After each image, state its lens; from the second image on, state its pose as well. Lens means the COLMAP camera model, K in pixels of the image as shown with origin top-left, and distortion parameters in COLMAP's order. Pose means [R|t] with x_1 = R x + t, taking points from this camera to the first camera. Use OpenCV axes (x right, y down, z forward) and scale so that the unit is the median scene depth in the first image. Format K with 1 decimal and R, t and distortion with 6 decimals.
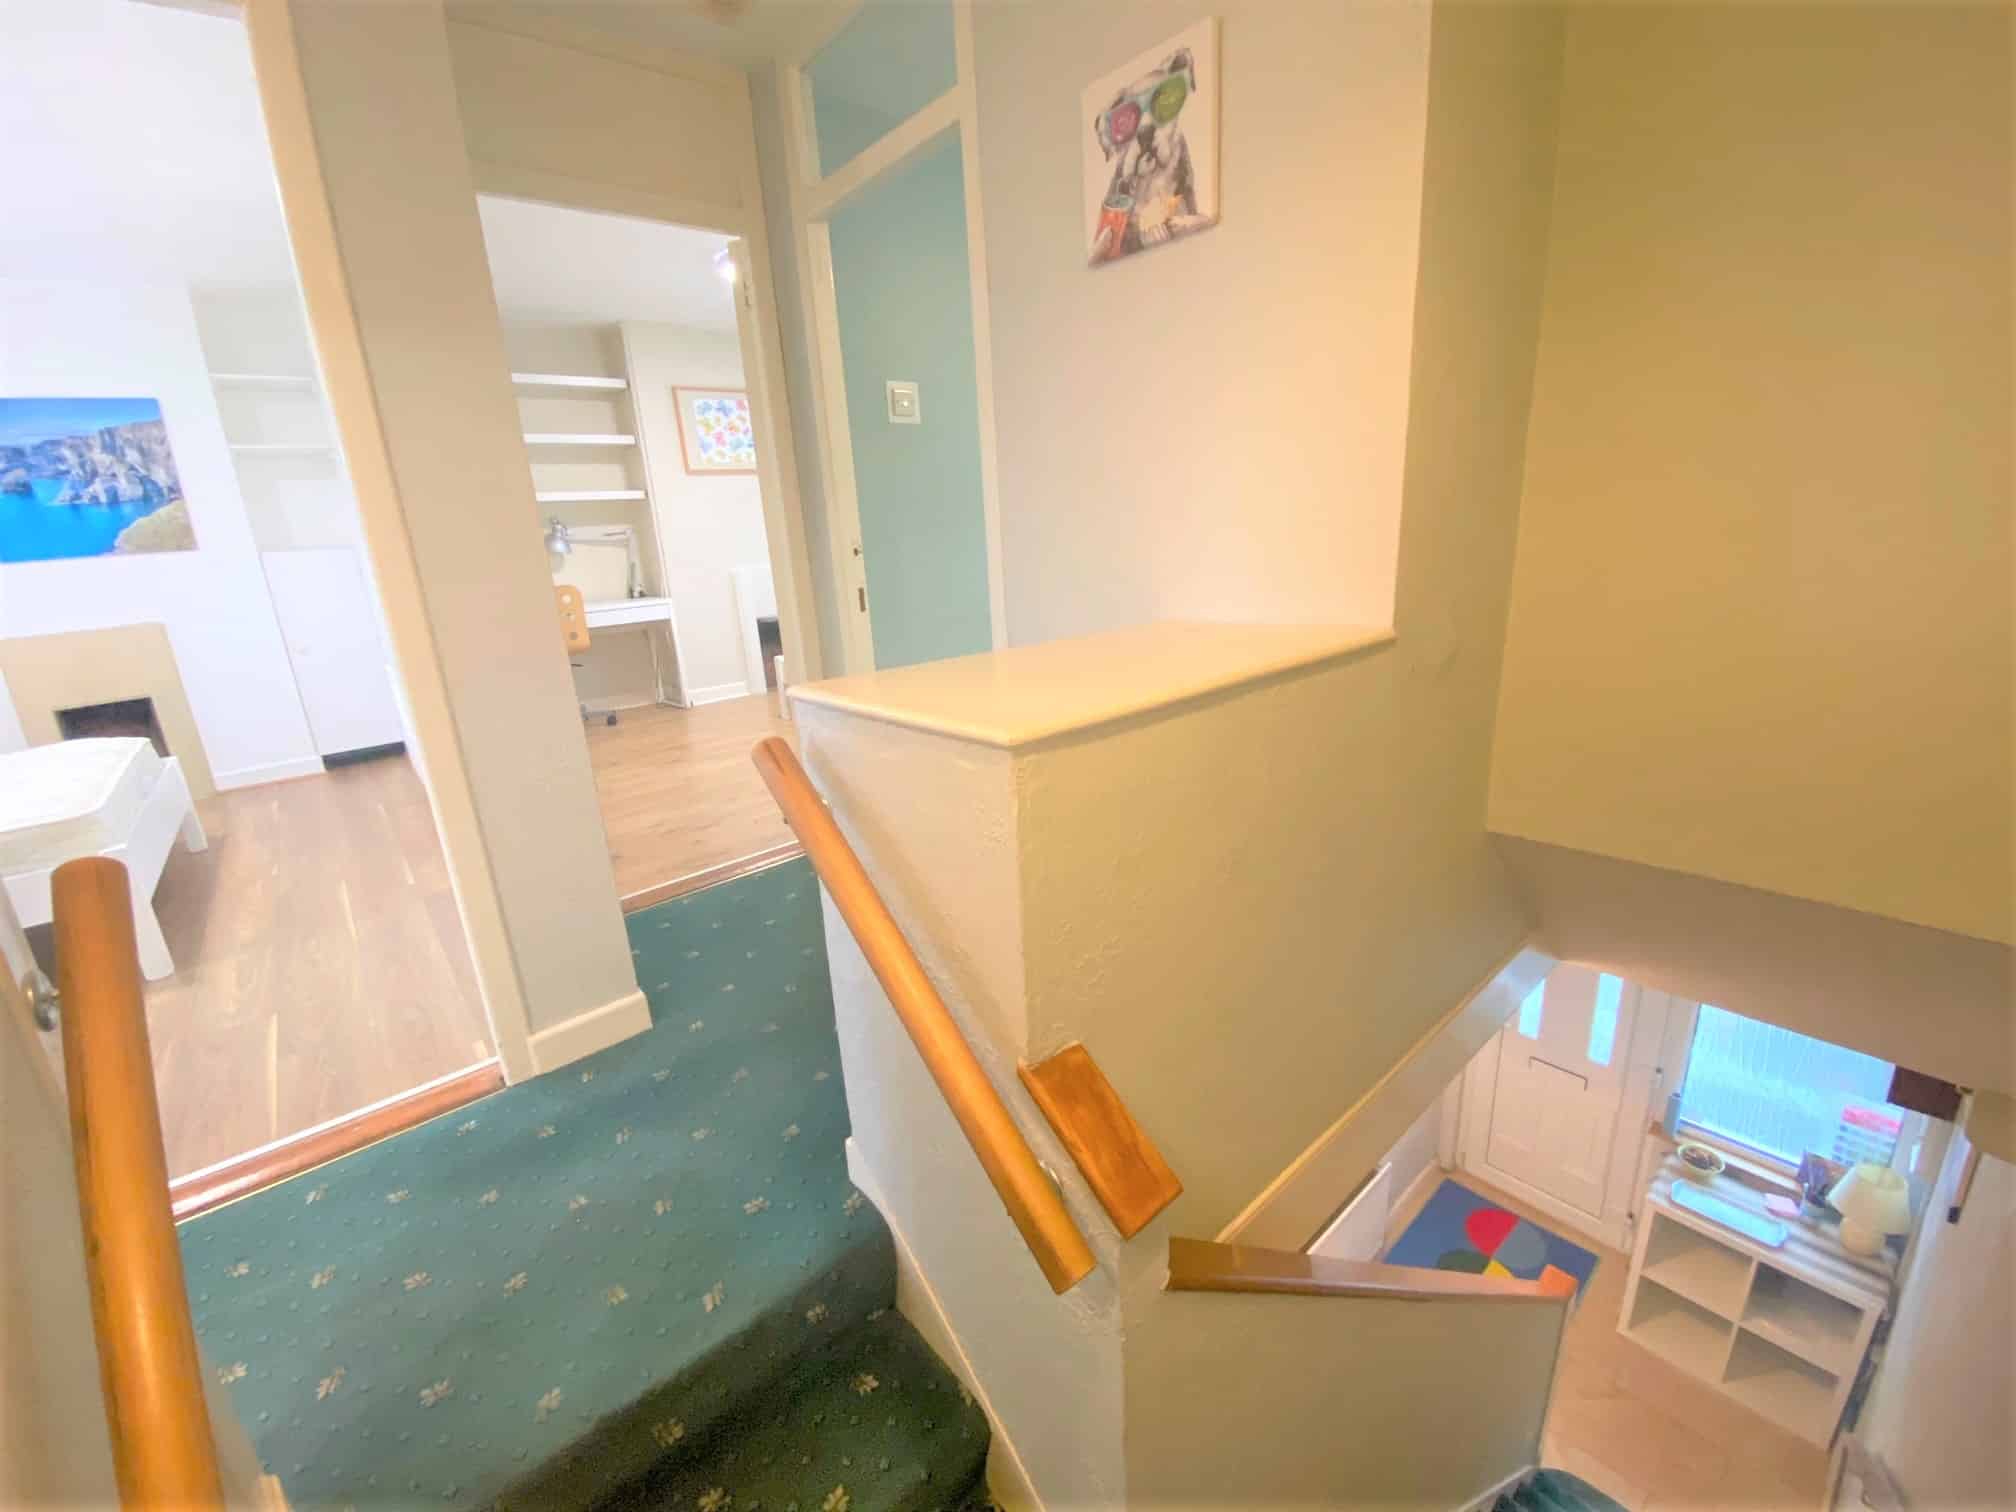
lens RADIAL K [[810.2, 0, 1008.0], [0, 810.2, 756.0], [0, 0, 1]] dist [0.001748, -0.011976]
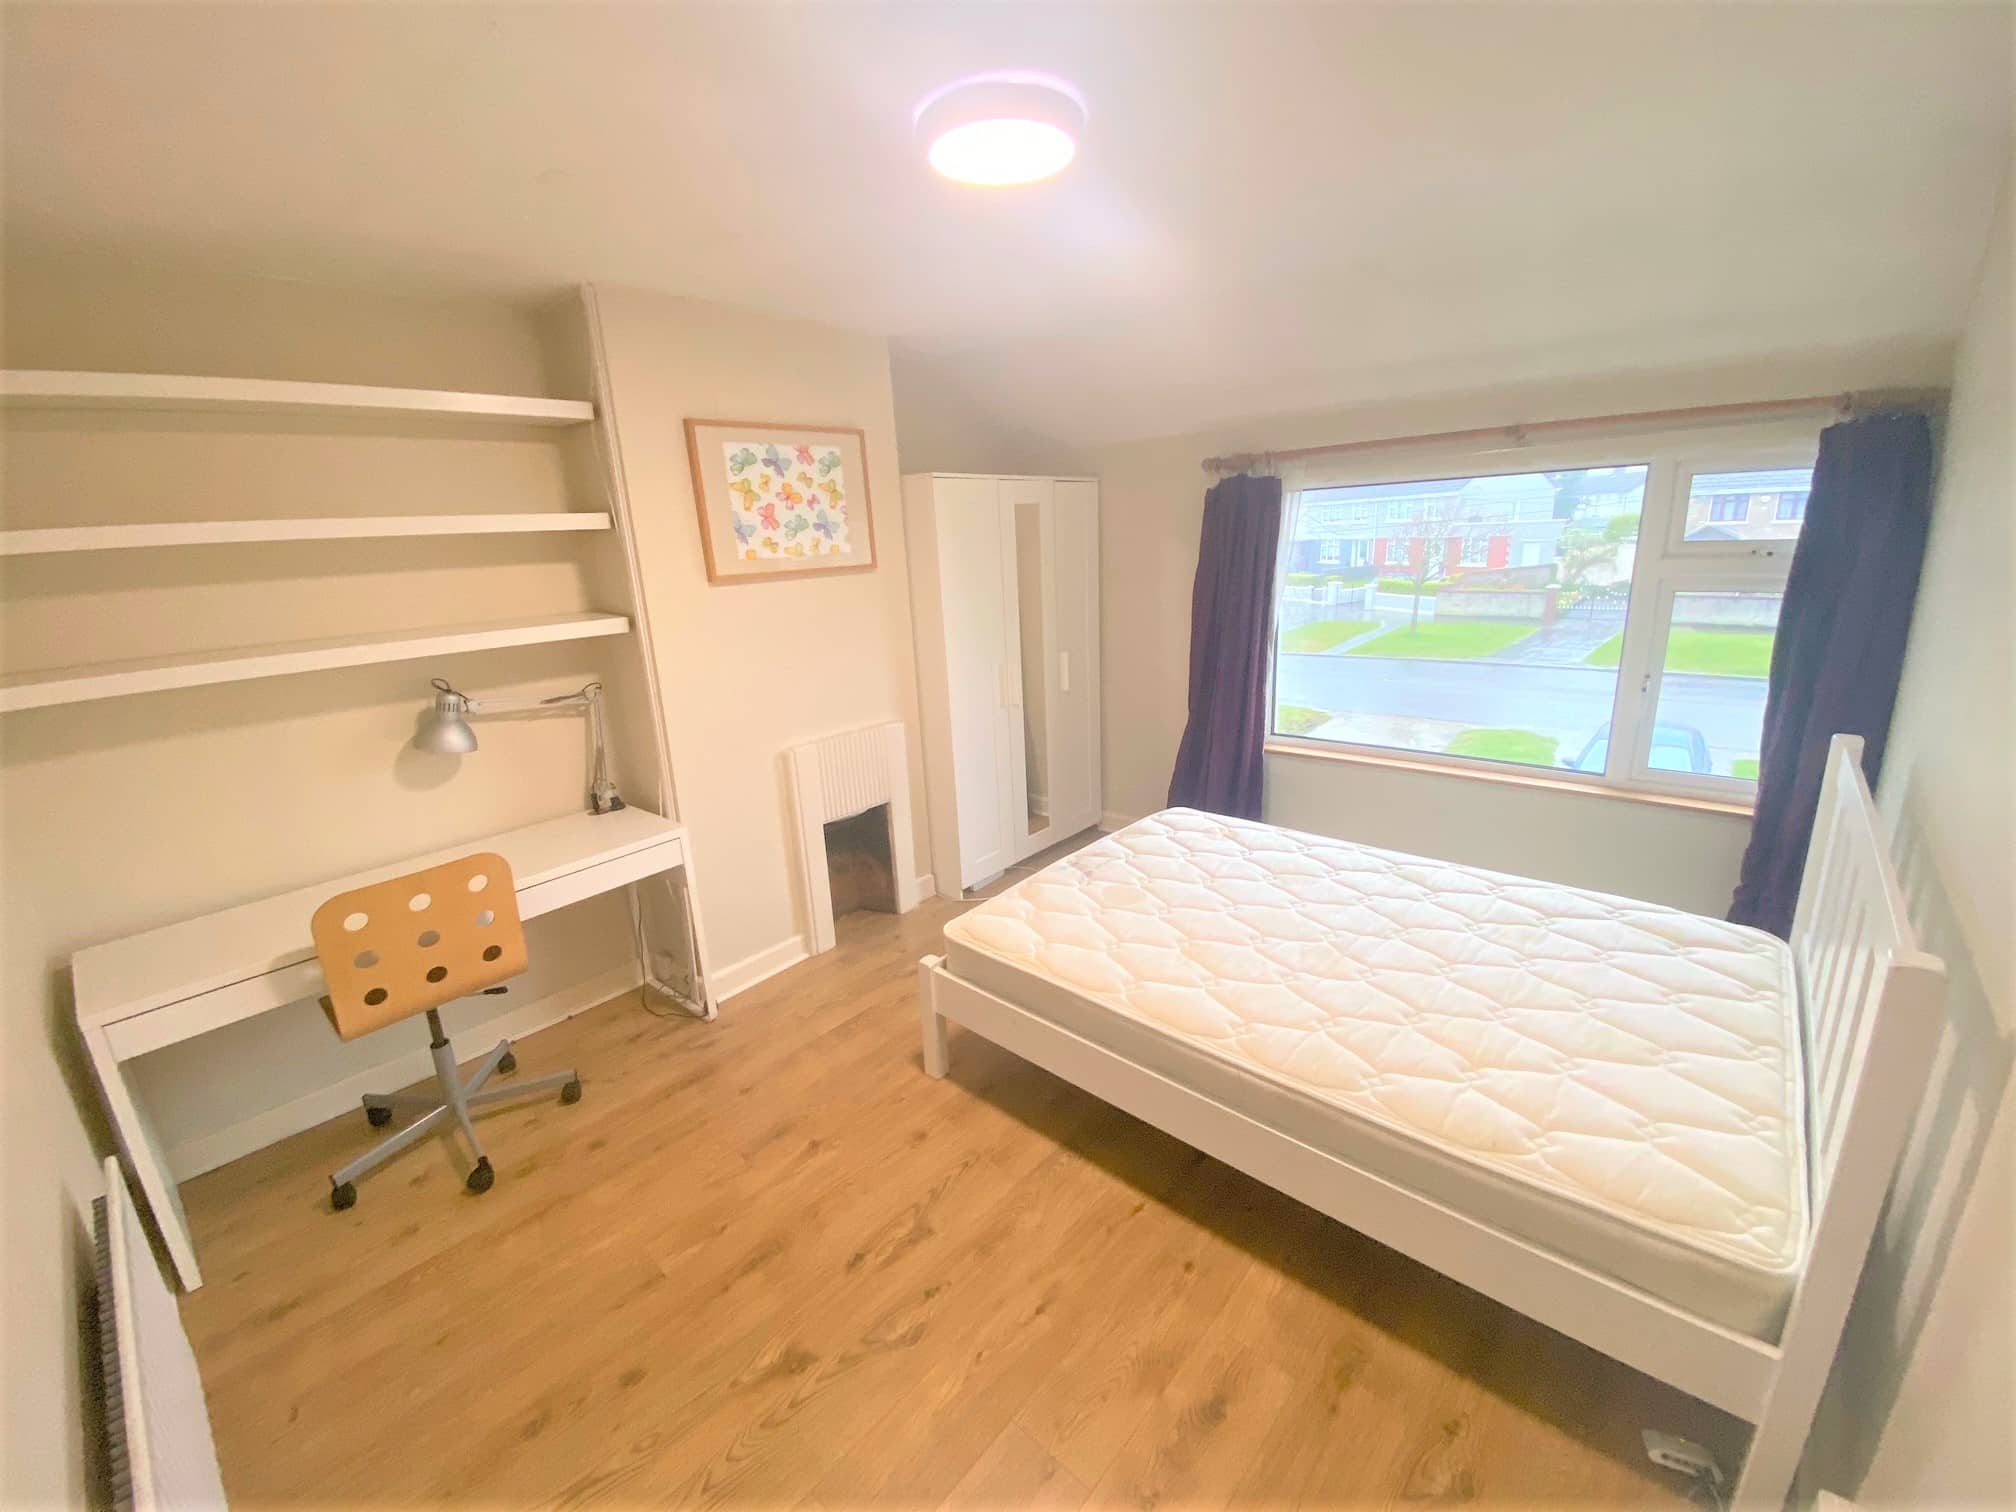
lens RADIAL K [[816.3, 0, 1003.7], [0, 816.3, 755.2], [0, 0, 1]] dist [0.026413, -0.023623]
pose [[0.993018, -0.032443, 0.113410, -0.270155], [0.036182, 0.998862, -0.031072, -0.213055], [-0.112273, 0.034959, 0.993062, 0.453708]]
